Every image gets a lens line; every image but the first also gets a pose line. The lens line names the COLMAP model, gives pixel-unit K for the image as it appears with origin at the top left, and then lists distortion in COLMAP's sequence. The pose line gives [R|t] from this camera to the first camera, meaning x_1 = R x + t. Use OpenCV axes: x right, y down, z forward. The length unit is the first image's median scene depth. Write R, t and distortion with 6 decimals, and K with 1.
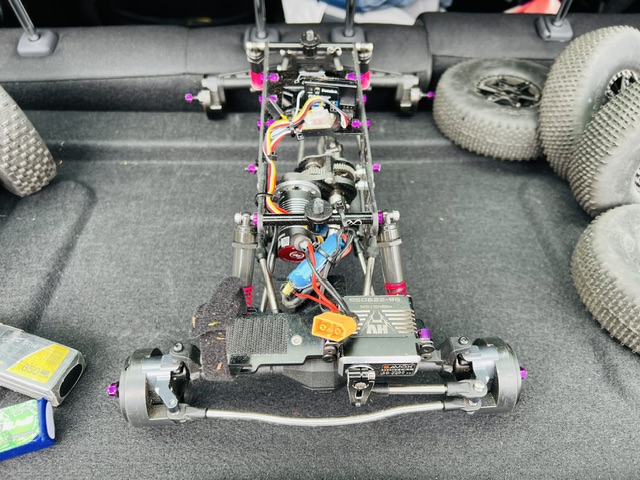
lens RADIAL K [[523.3, 0, 320.0], [0, 523.3, 240.0], [0, 0, 1]] dist [-0.006269, -0.039152]
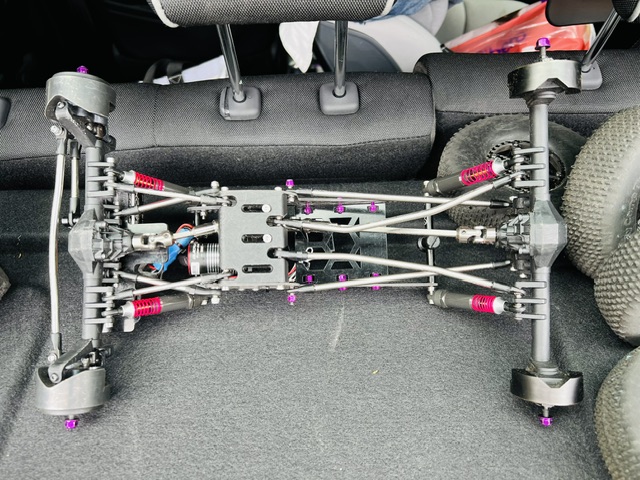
lens RADIAL K [[520.7, 0, 320.0], [0, 520.7, 240.0], [0, 0, 1]] dist [-0.005039, -0.010492]
pose [[0.999344, -0.019624, -0.030453, 0.051473], [0.022178, 0.996056, 0.085912, -0.261719], [0.028647, -0.086531, 0.995837, 0.135448]]
